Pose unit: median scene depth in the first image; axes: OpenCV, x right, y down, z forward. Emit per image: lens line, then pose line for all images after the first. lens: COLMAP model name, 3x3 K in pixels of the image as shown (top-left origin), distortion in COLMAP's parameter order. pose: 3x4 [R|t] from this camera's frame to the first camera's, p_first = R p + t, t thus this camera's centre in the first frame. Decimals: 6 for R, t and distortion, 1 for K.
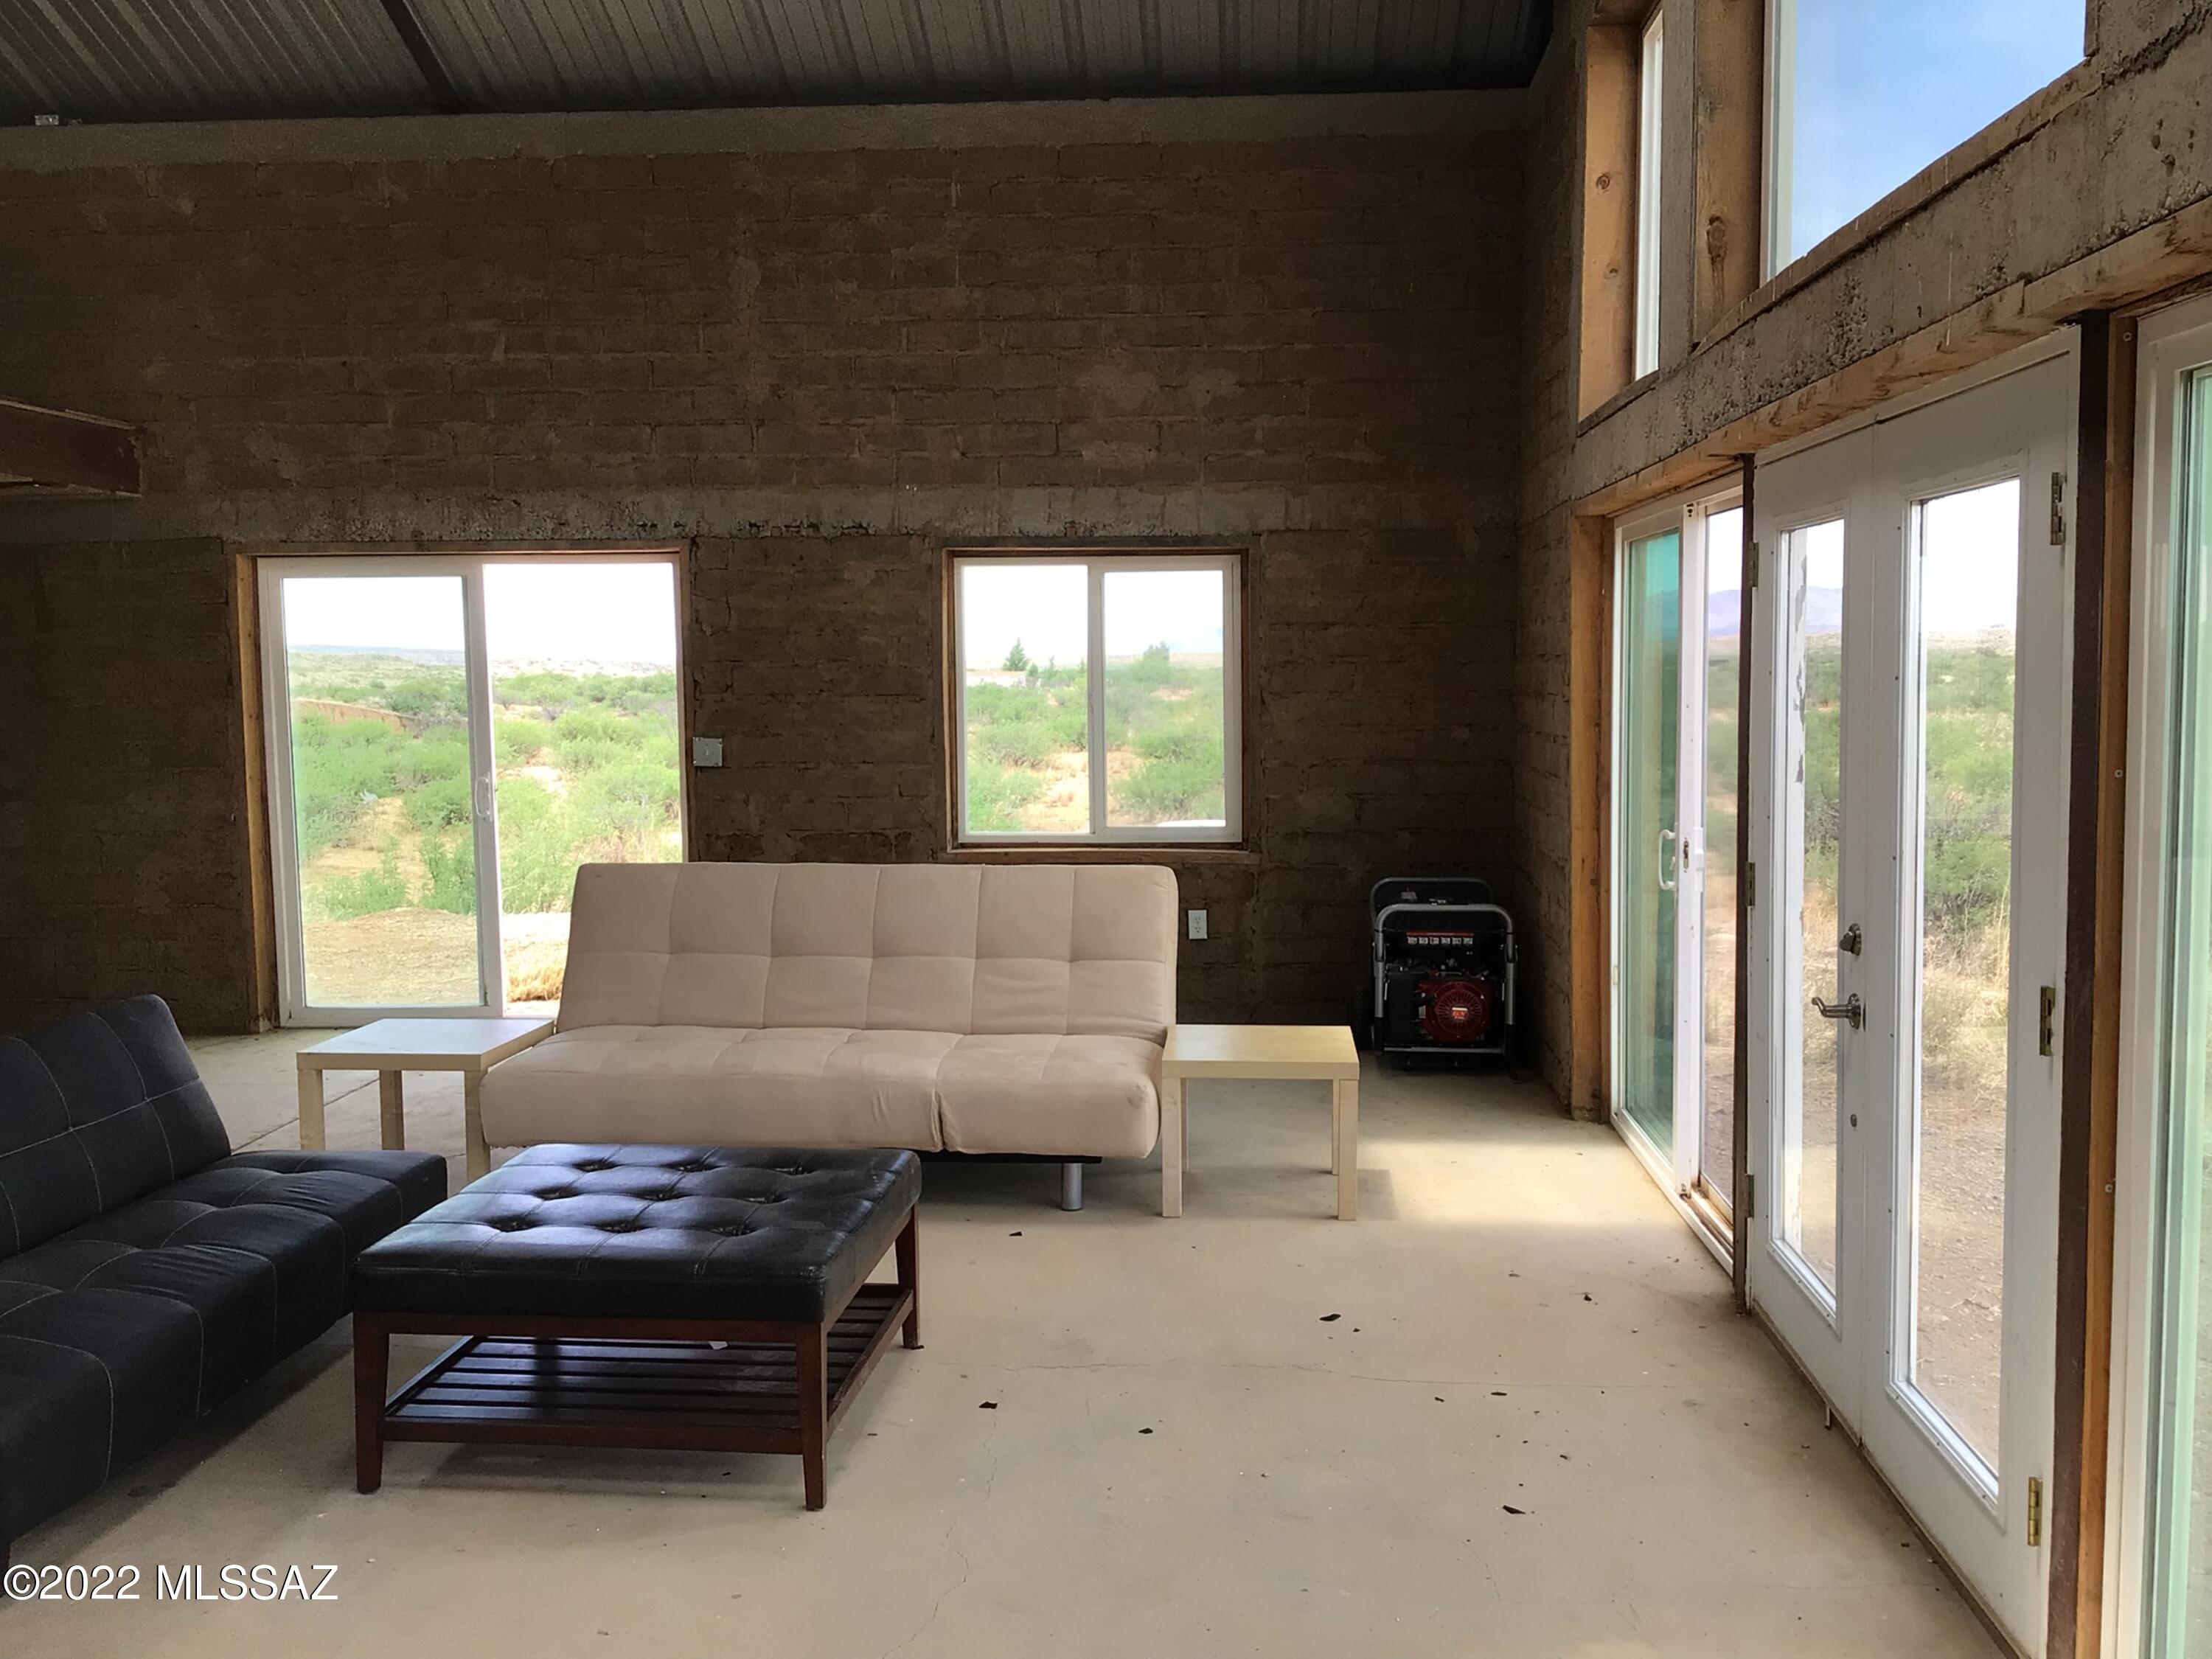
lens RADIAL K [[2006.6, 0, 1106.0], [0, 2006.6, 829.5], [0, 0, 1]] dist [0.128613, -0.269309]
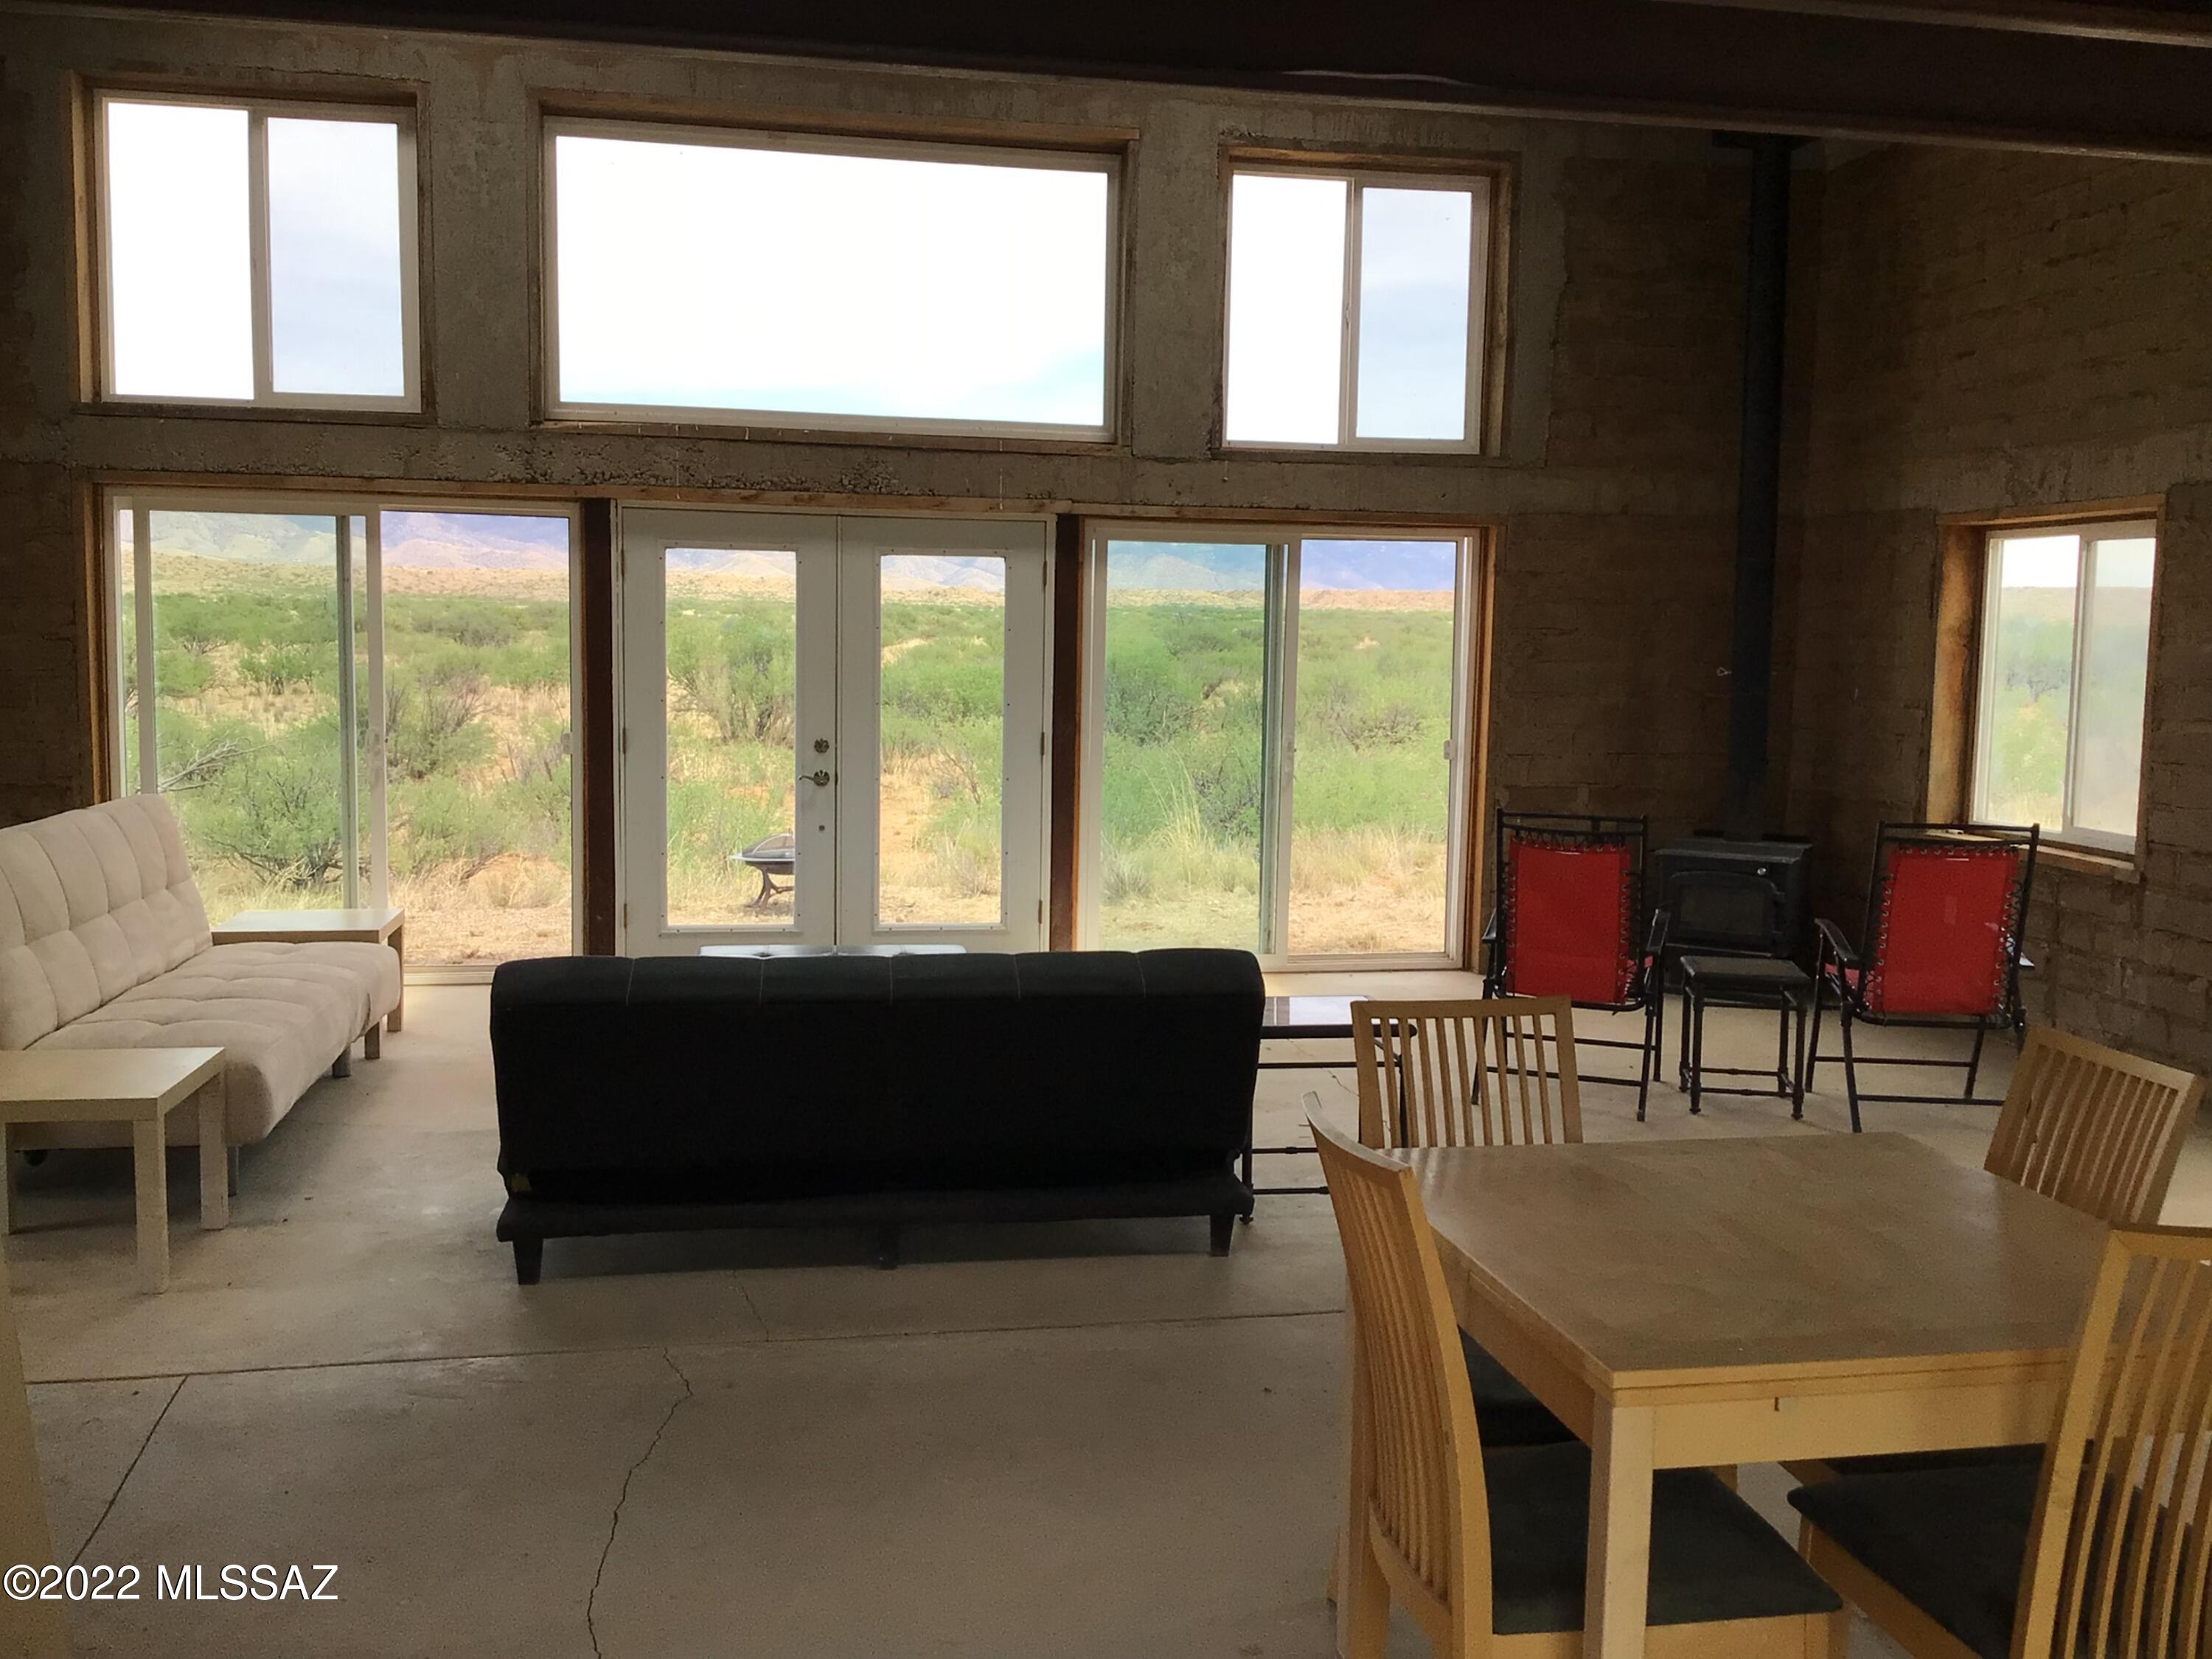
lens RADIAL K [[2006.6, 0, 1106.0], [0, 2006.6, 829.5], [0, 0, 1]] dist [0.128613, -0.269309]
pose [[-0.256786, -0.090707, 0.962202, -0.883943], [0.067329, 0.991488, 0.111436, -0.037626], [-0.964120, 0.093399, -0.248493, 0.605536]]
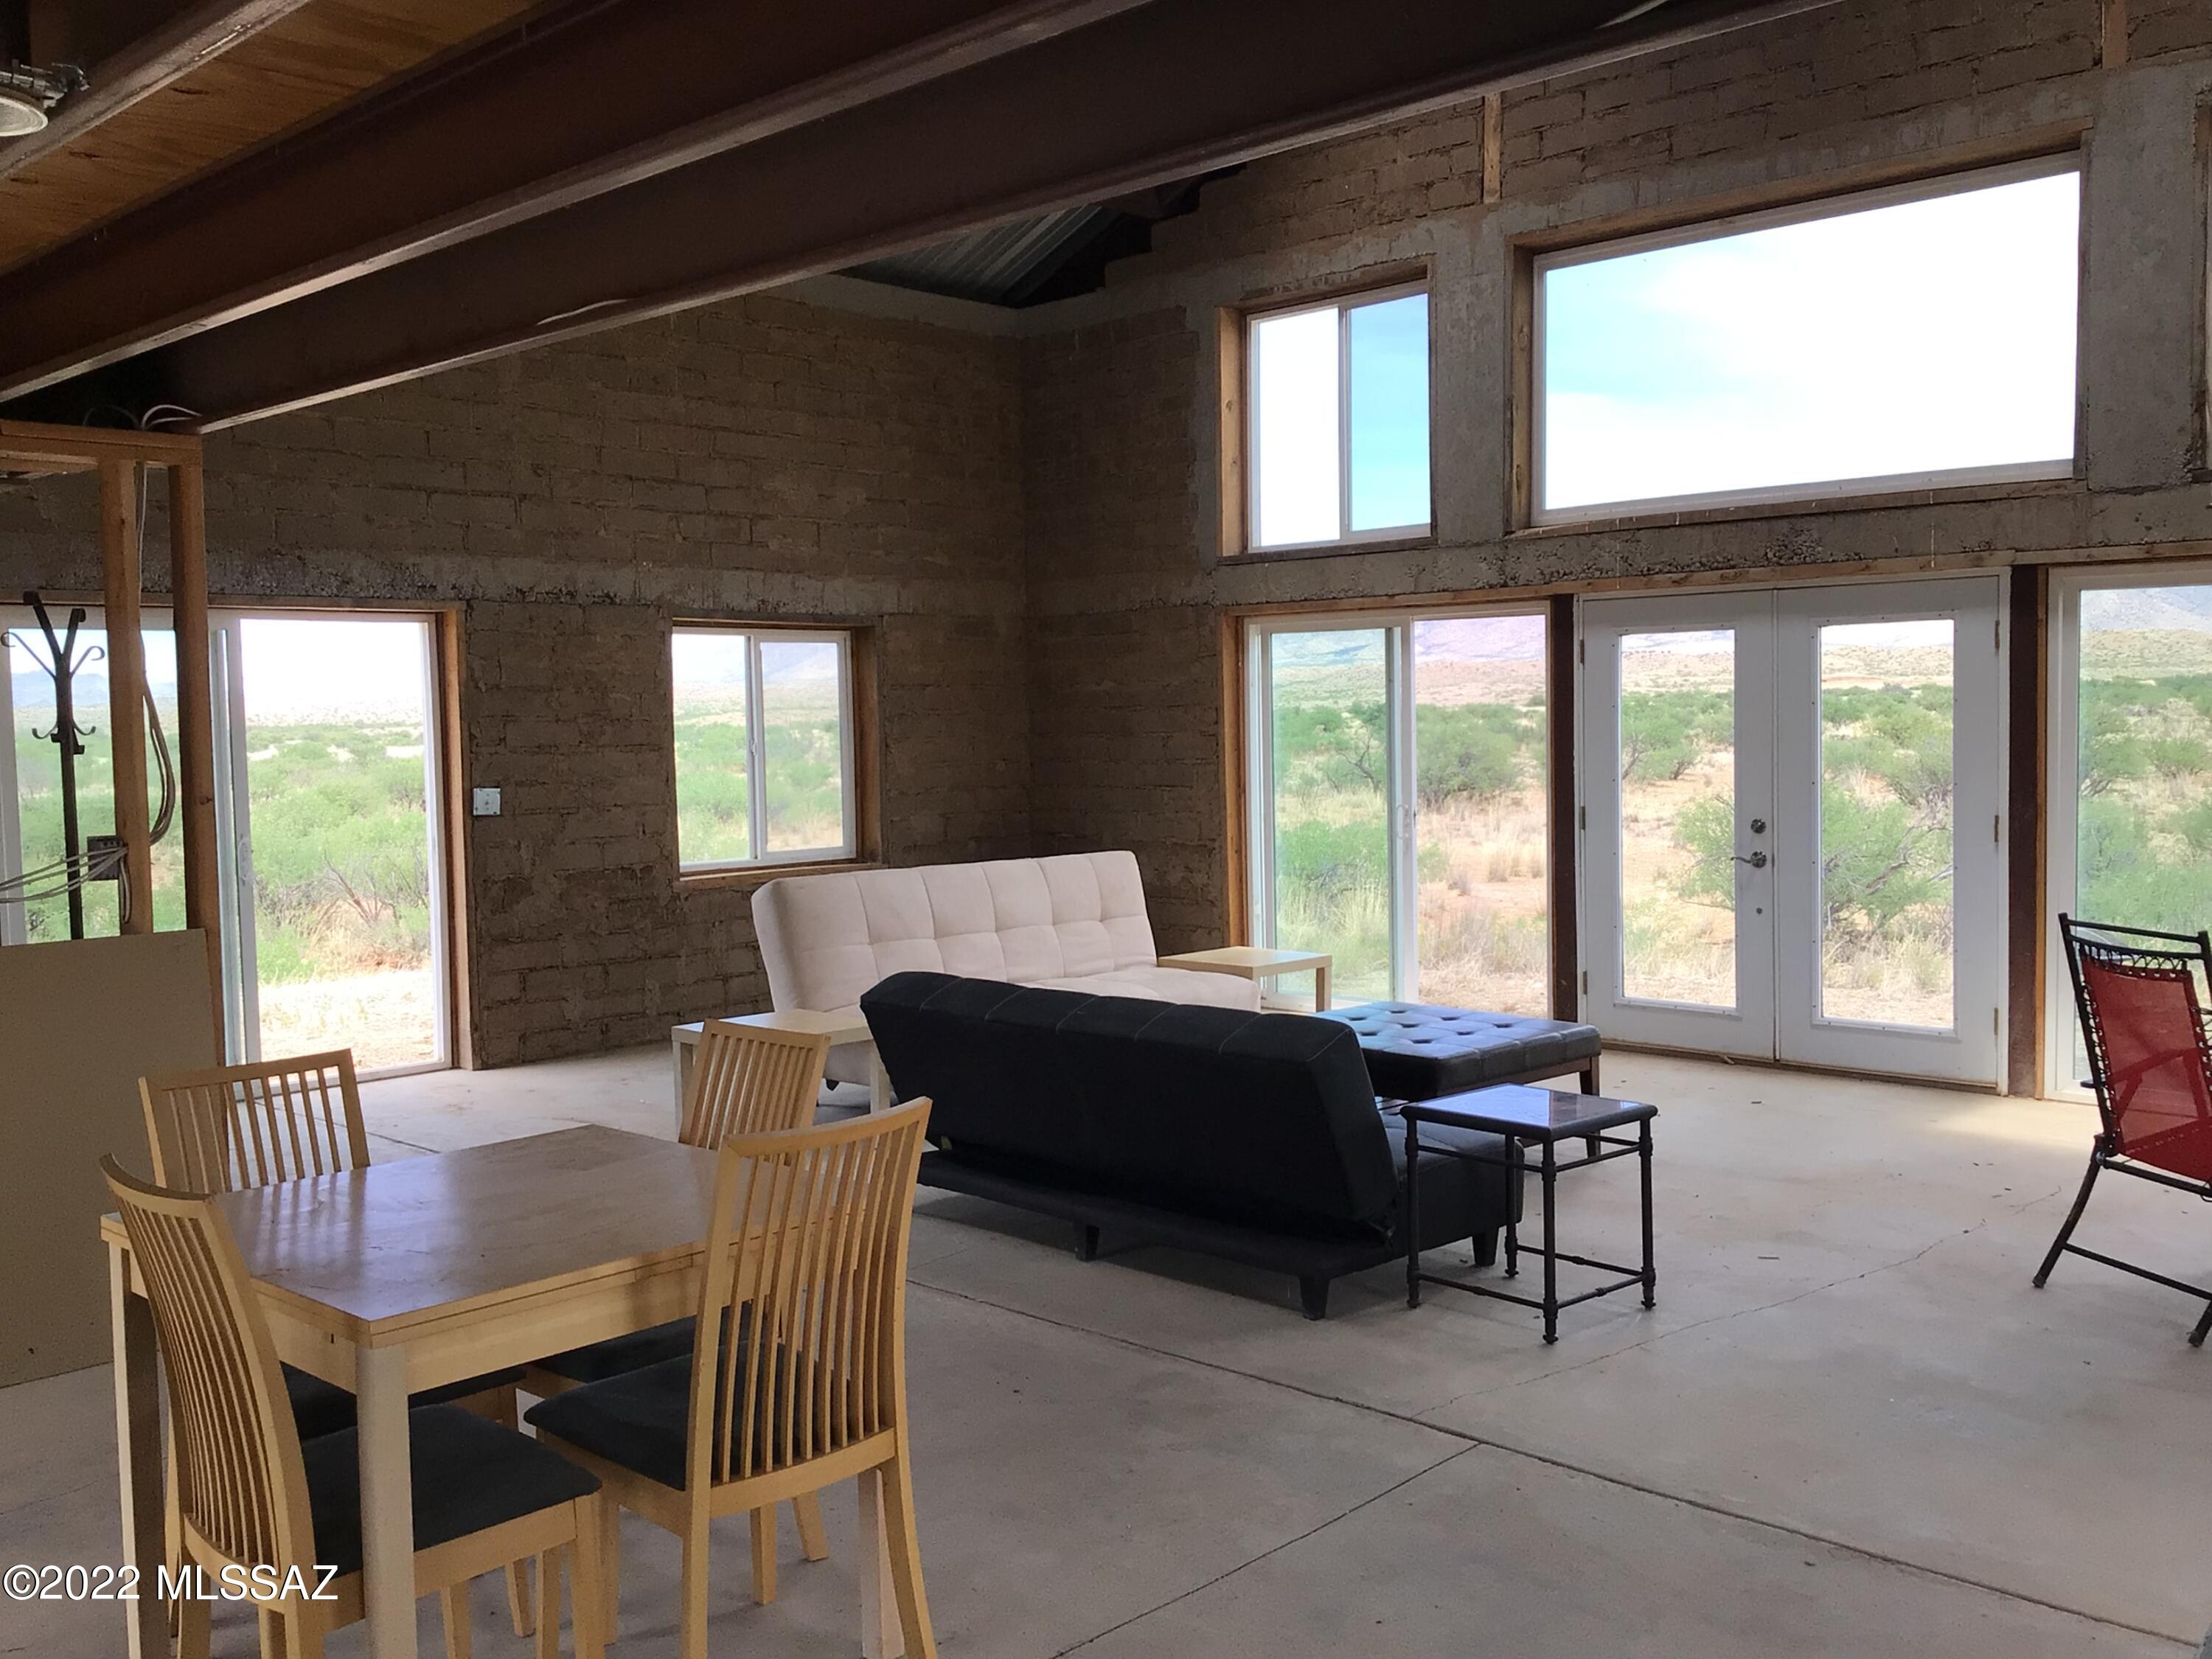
lens RADIAL K [[2006.6, 0, 1106.0], [0, 2006.6, 829.5], [0, 0, 1]] dist [0.128613, -0.269309]
pose [[0.640354, -0.048487, 0.766548, -0.833441], [0.079004, 0.996870, -0.002942, 0.005100], [-0.764006, 0.062444, 0.642180, 0.070975]]
